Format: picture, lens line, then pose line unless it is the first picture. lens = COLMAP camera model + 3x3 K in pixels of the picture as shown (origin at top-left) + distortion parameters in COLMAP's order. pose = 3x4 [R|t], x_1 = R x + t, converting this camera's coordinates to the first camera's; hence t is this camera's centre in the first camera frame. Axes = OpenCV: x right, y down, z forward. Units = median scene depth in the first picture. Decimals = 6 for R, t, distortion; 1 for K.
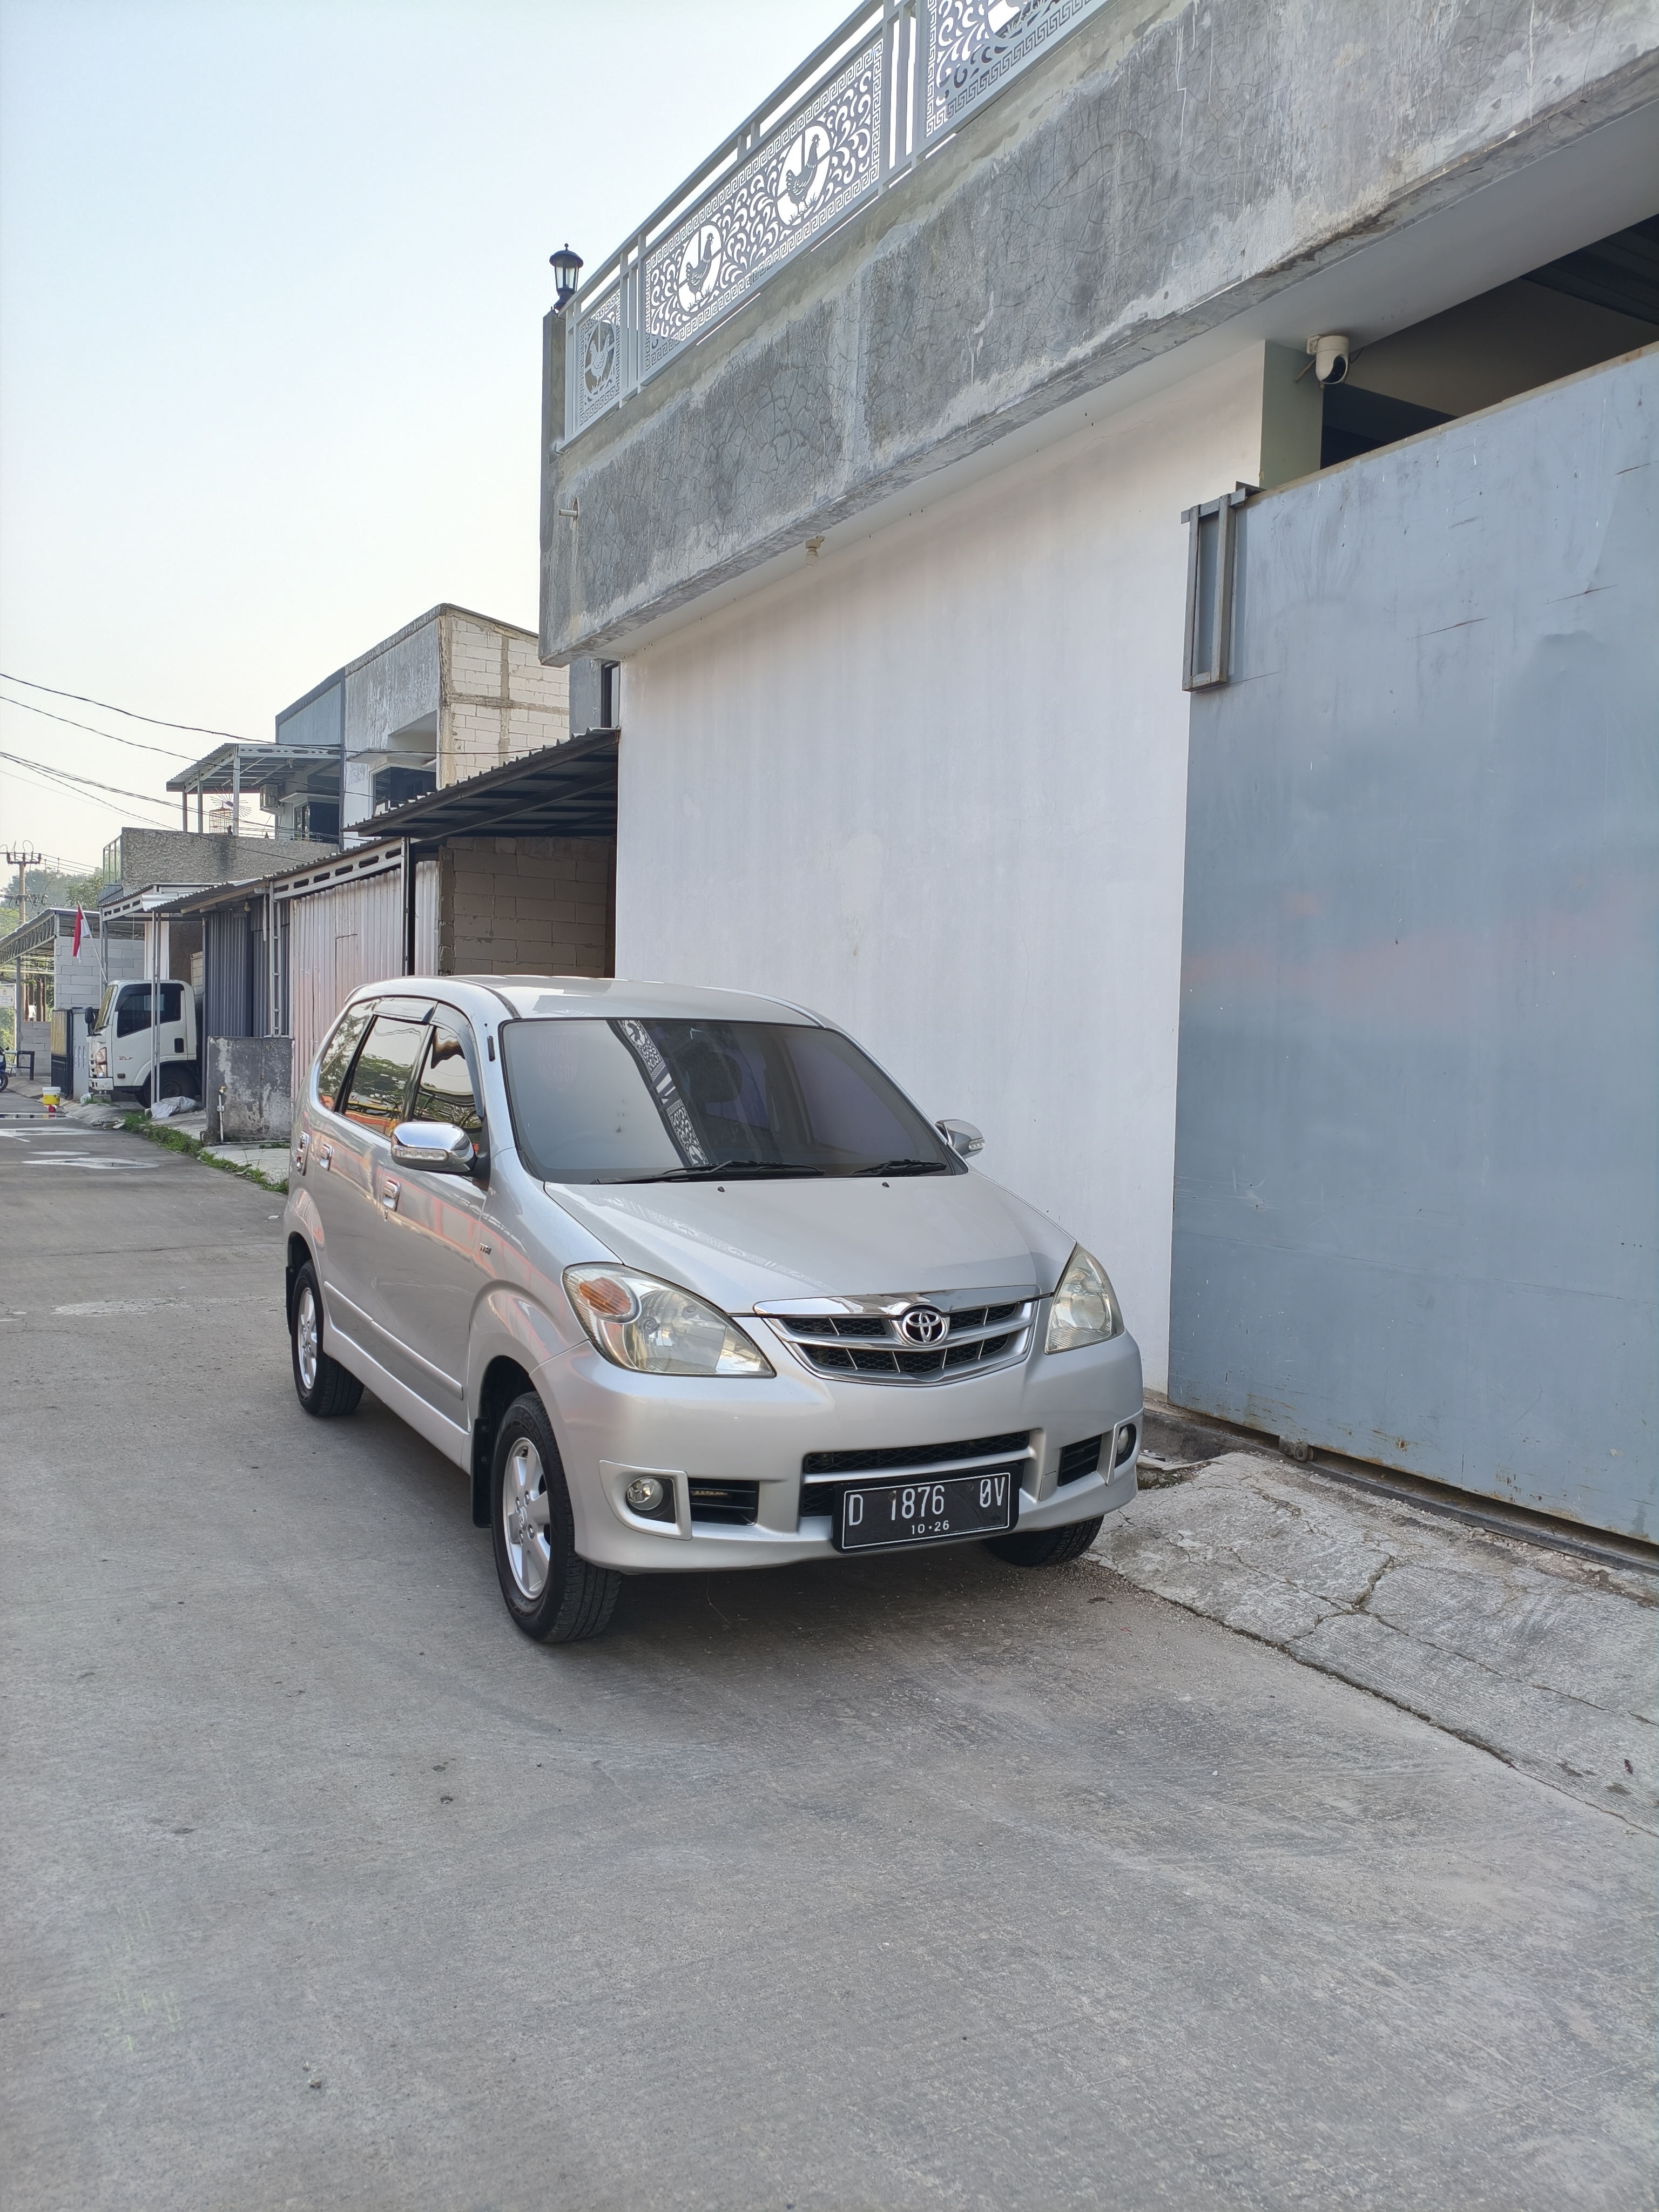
lens RADIAL K [[1698.5, 0, 829.3], [0, 1698.5, 1091.6], [0, 0, 1]] dist [0.077814, -0.189449]
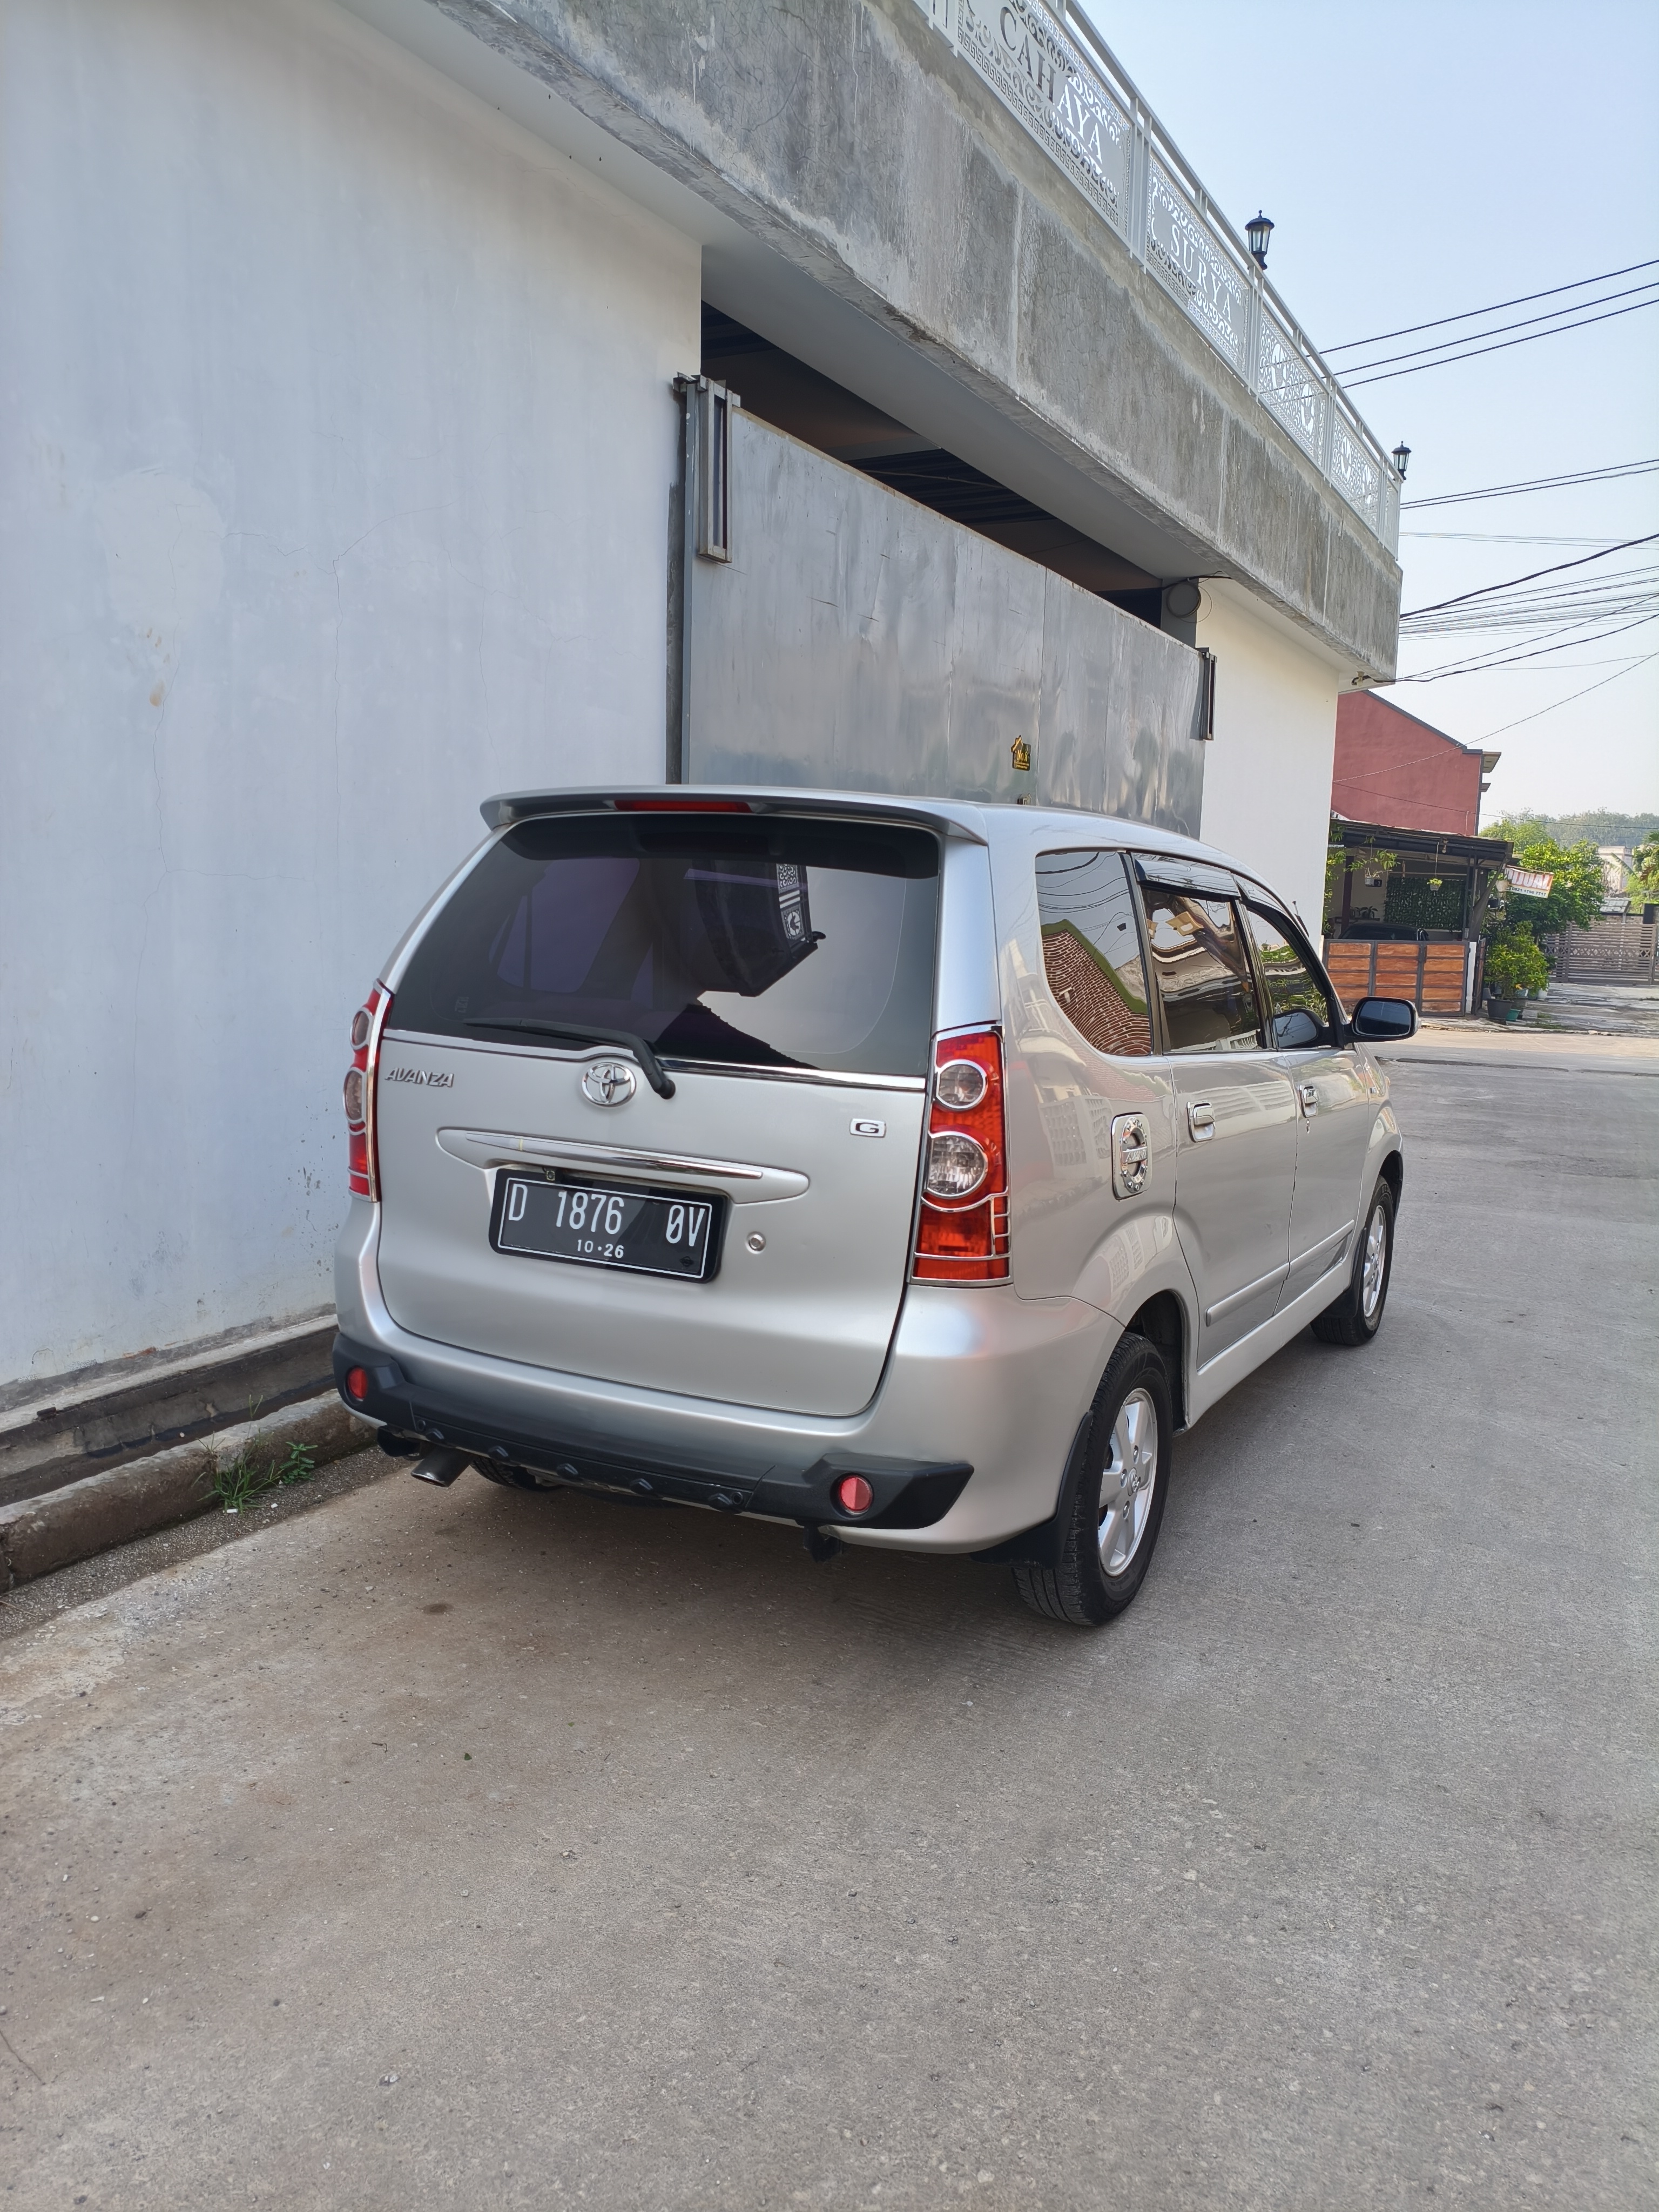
lens RADIAL K [[1729.4, 0, 829.5], [0, 1729.4, 1106.0], [0, 0, 1]] dist [0.027810, -0.079425]
pose [[-0.562199, -0.143387, 0.814477, -1.043833], [-0.023663, 0.987240, 0.157469, -0.087316], [-0.826663, 0.069256, -0.558419, 2.110746]]
